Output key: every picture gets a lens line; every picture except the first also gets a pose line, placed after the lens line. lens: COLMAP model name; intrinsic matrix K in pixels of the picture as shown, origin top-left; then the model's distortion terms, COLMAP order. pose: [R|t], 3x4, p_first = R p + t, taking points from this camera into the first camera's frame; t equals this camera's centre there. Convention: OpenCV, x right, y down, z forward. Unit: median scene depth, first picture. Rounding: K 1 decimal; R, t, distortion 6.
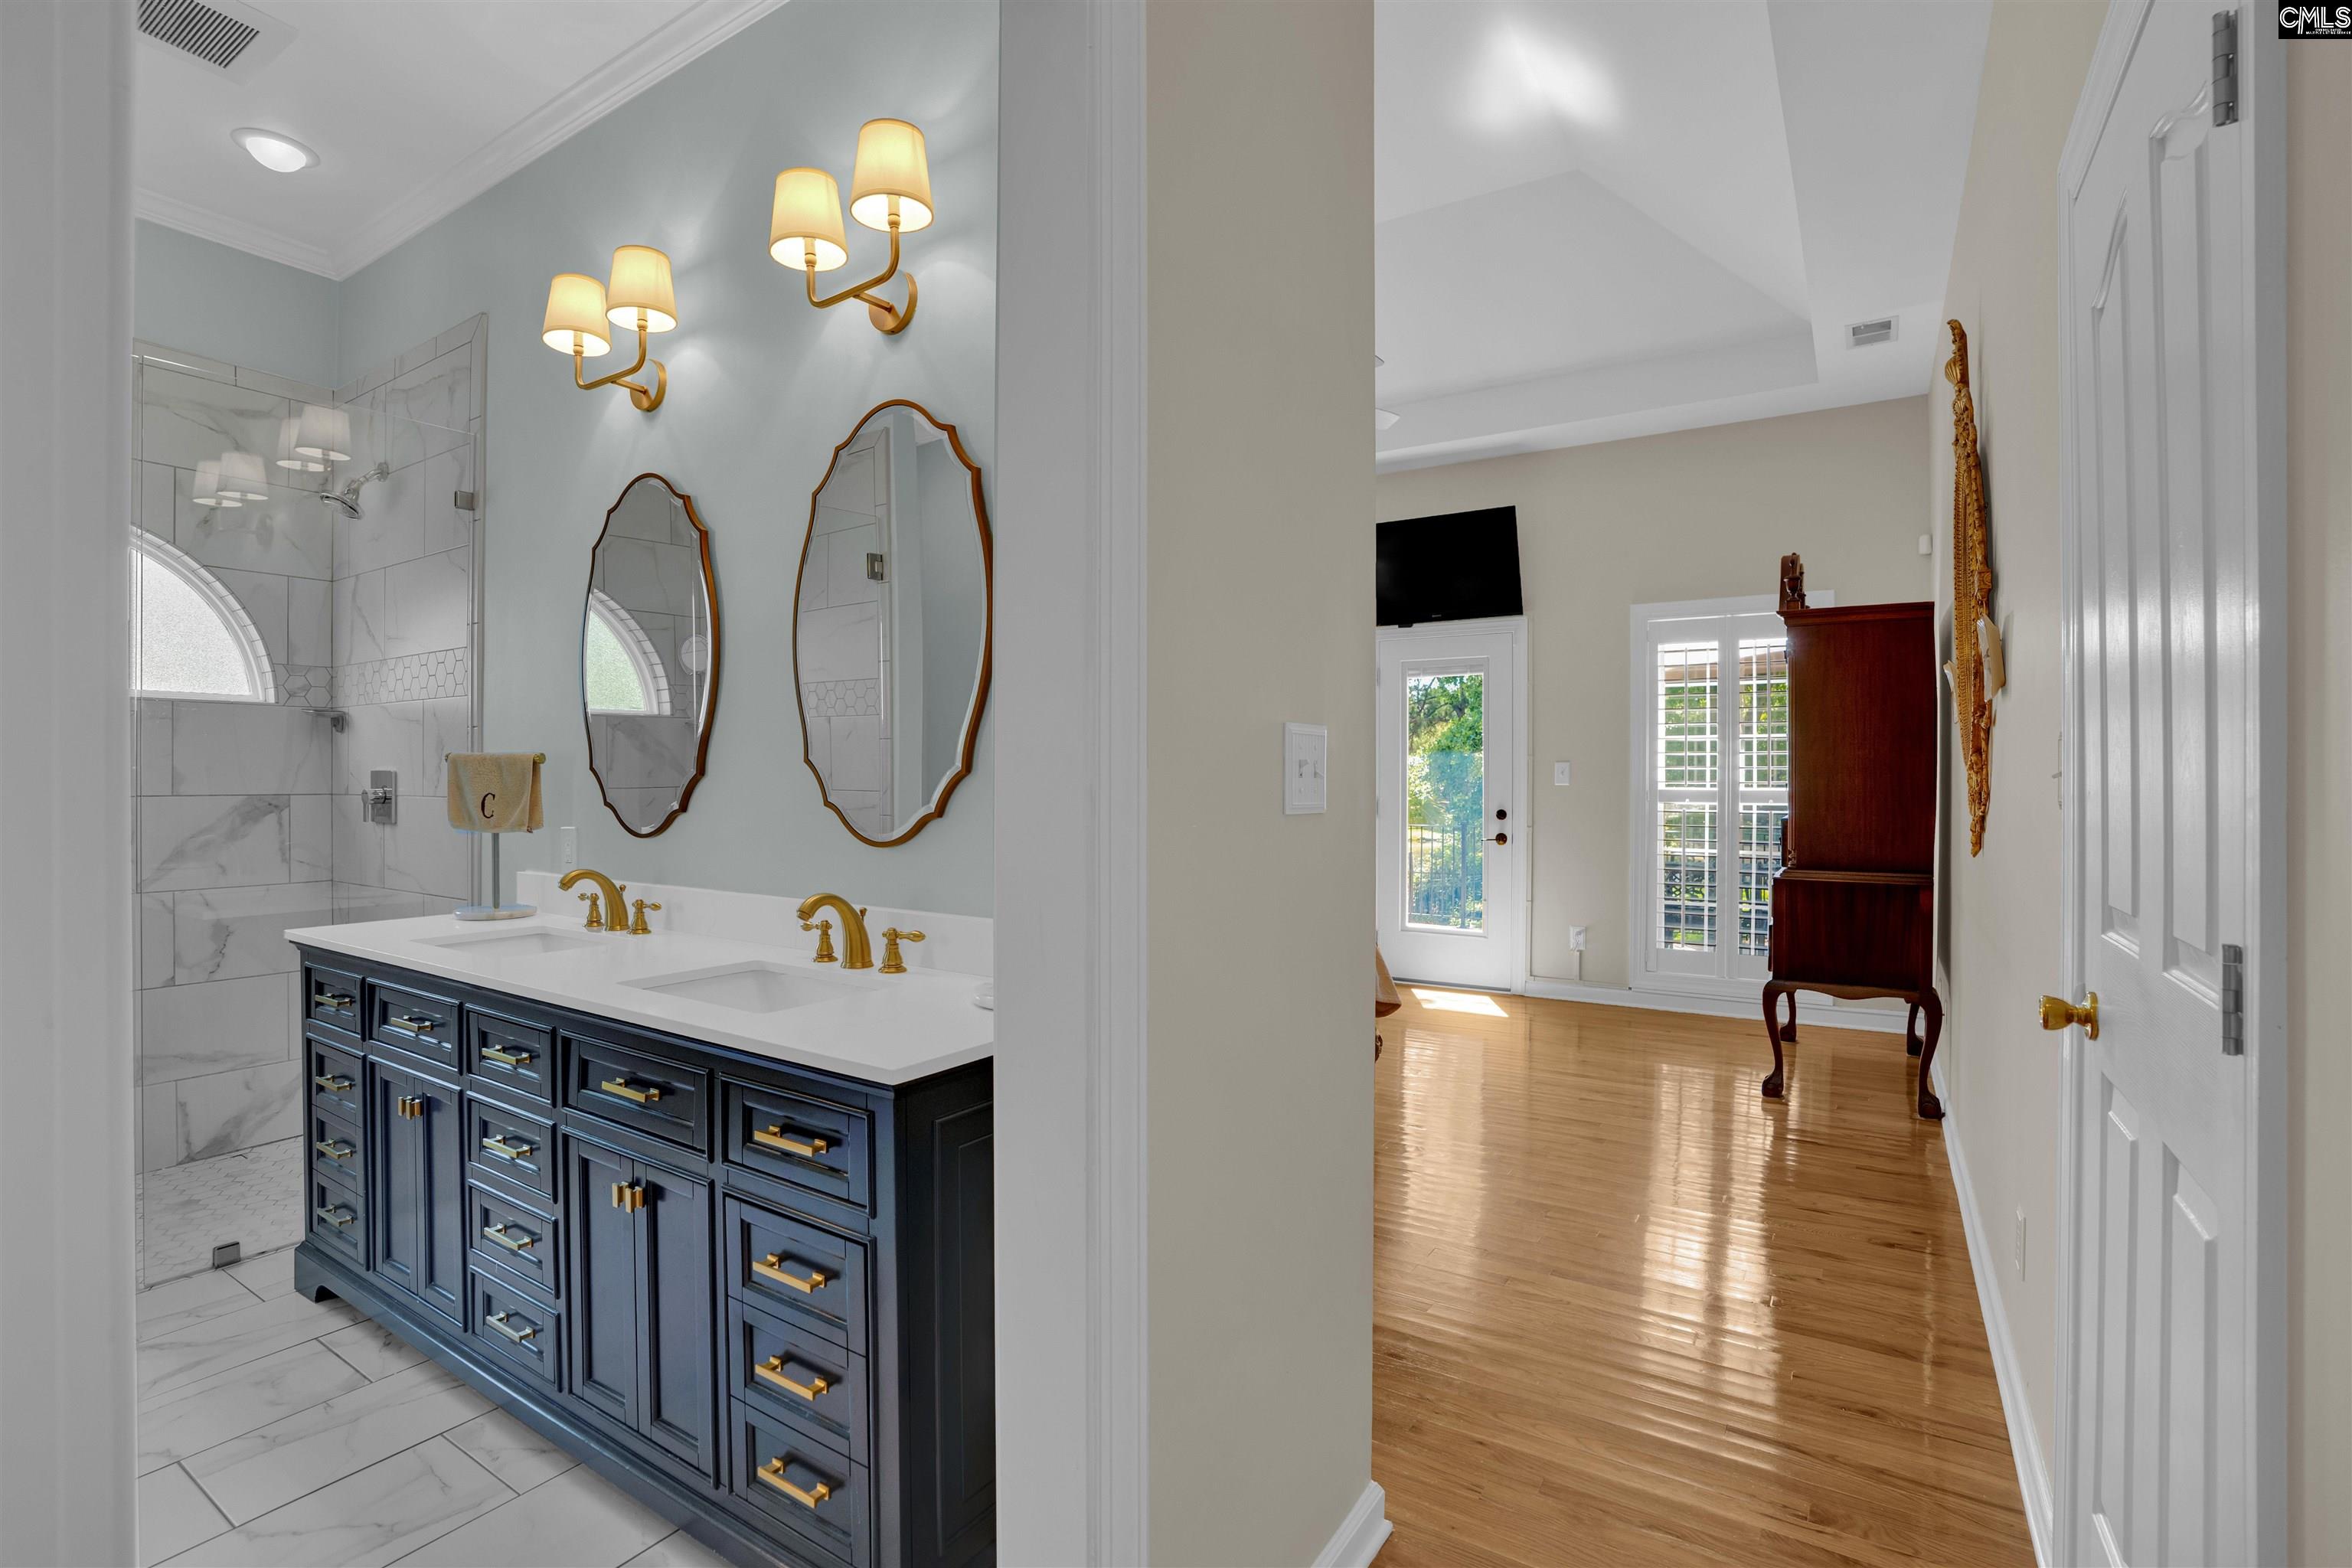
lens RADIAL K [[1093.5, 0, 1169.1], [0, 1093.5, 786.4], [0, 0, 1]] dist [-0.078037, 0.031734]
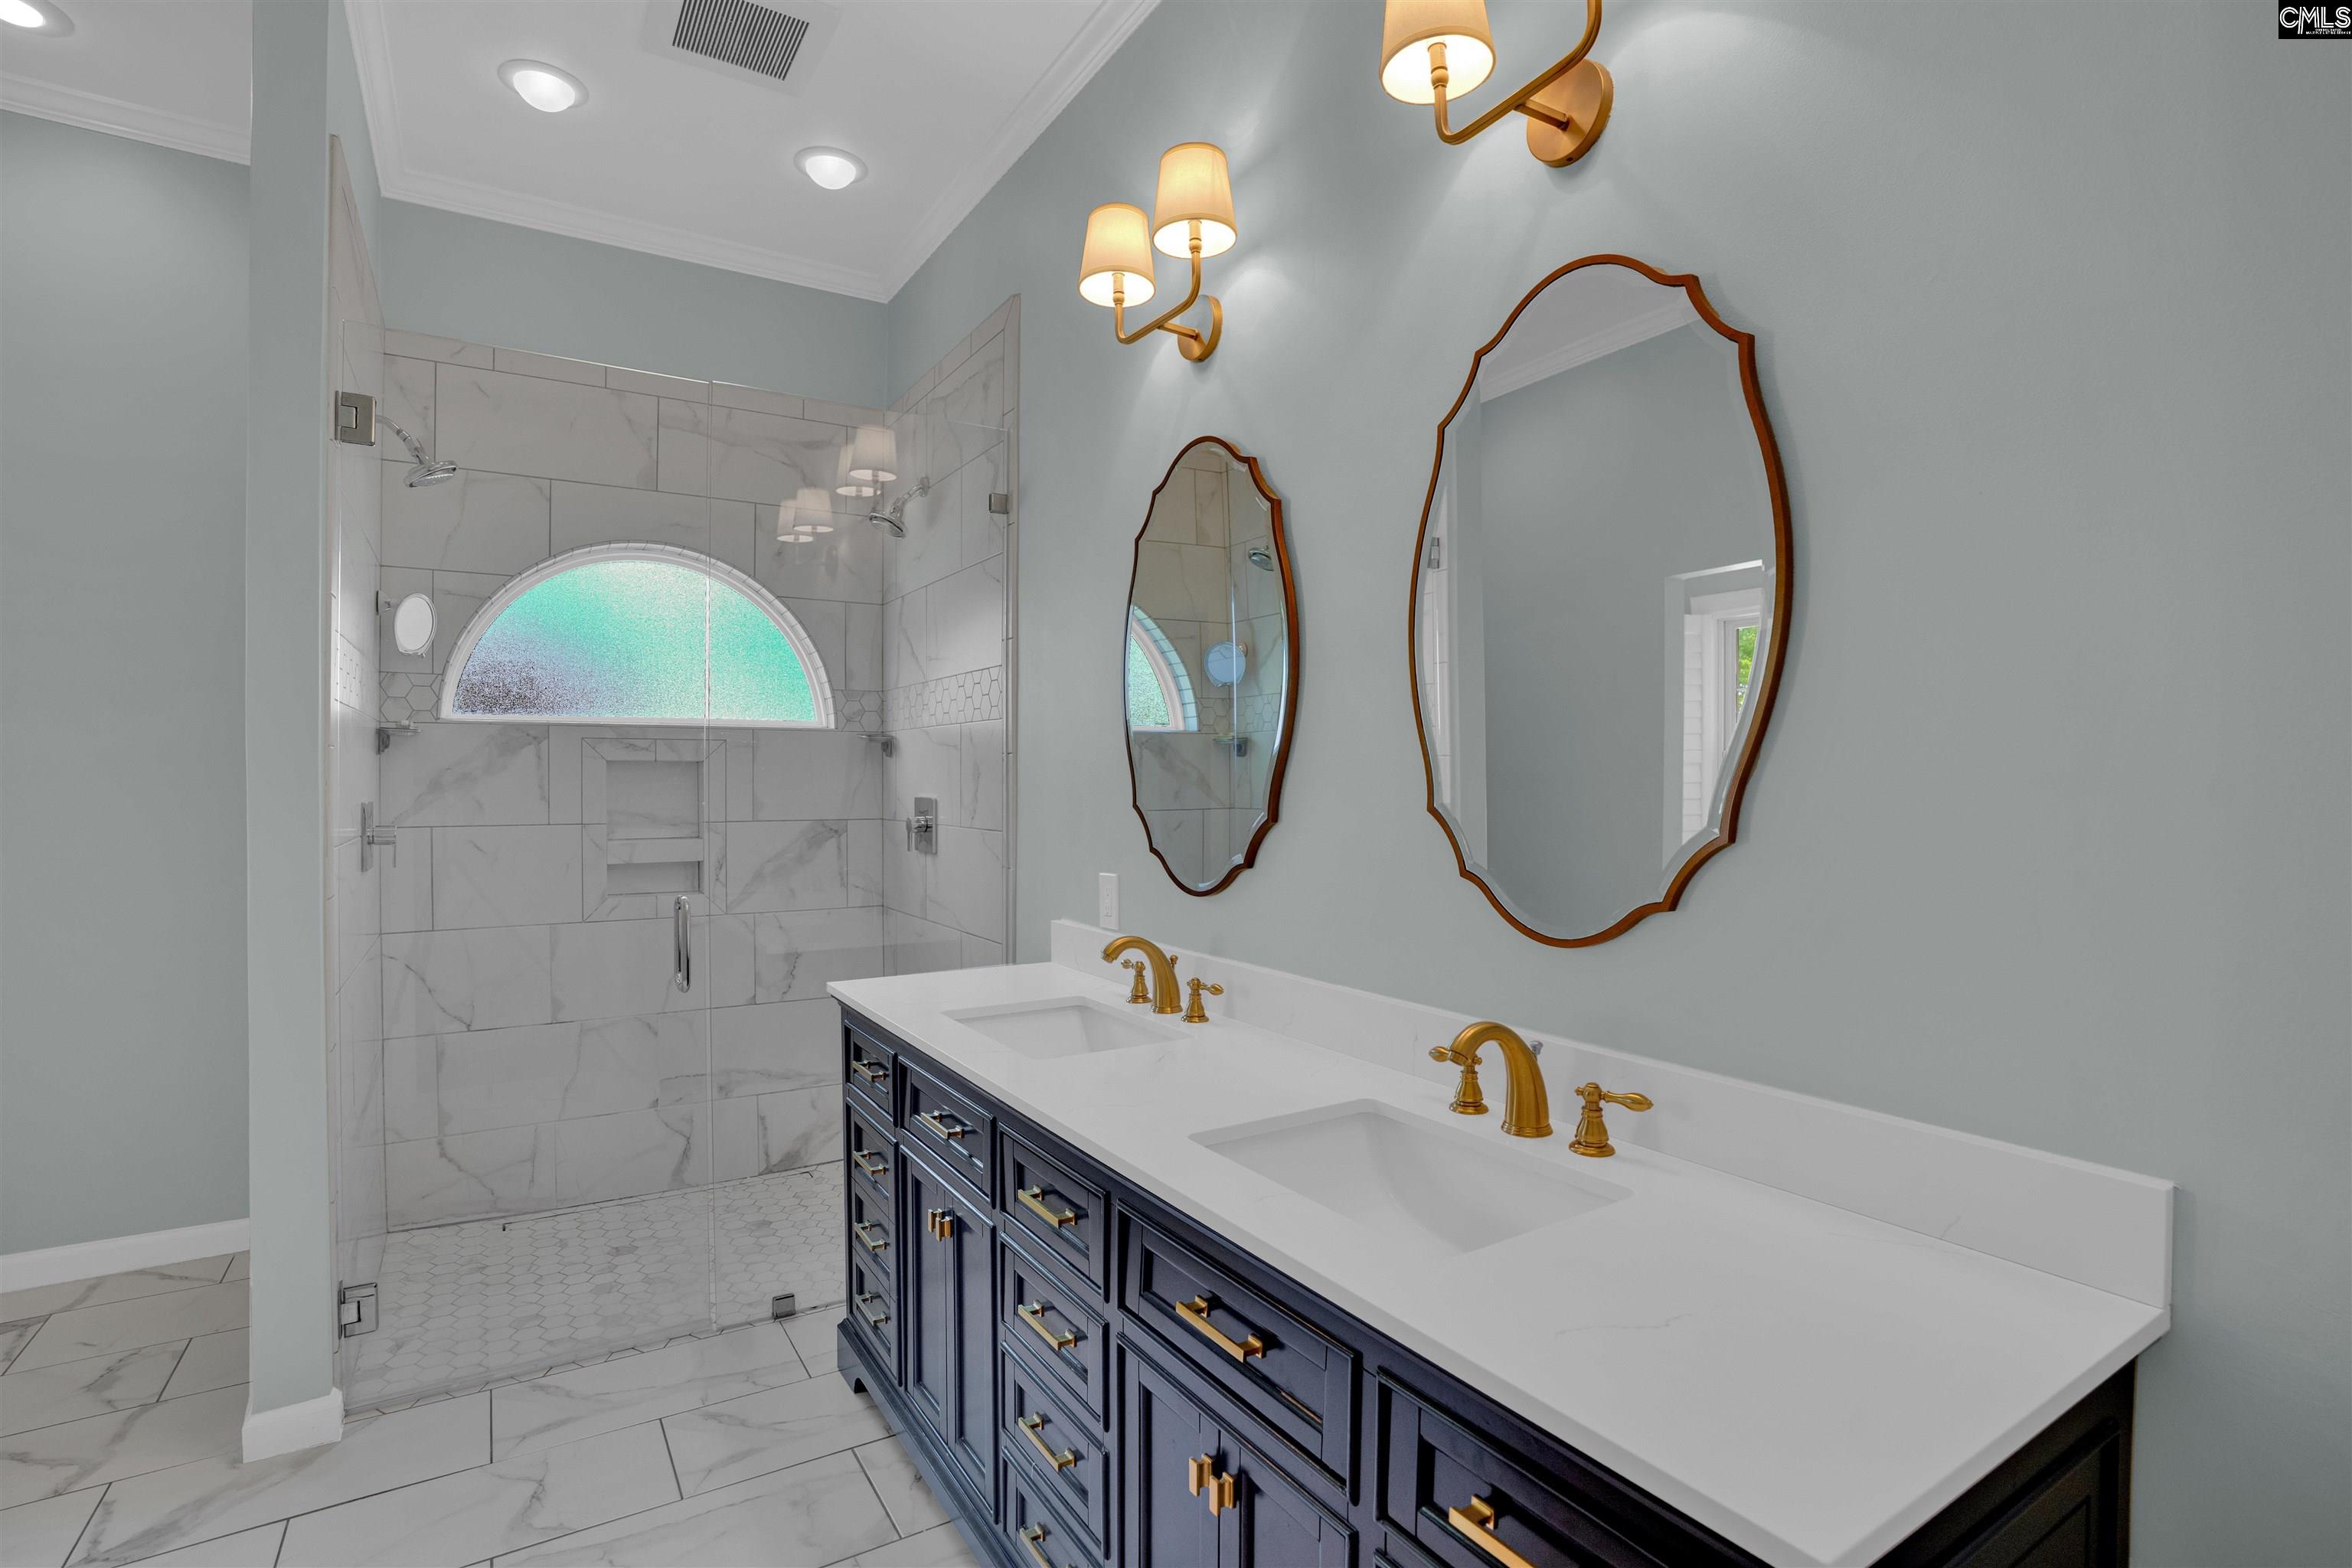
lens RADIAL K [[1110.8, 0, 1180.1], [0, 1110.8, 786.5], [0, 0, 1]] dist [-0.083522, 0.023835]
pose [[0.911095, 0.000434, -0.412196, -0.165638], [-0.001363, 0.999997, -0.001960, -0.032450], [0.412194, 0.002347, 0.911093, 0.251023]]
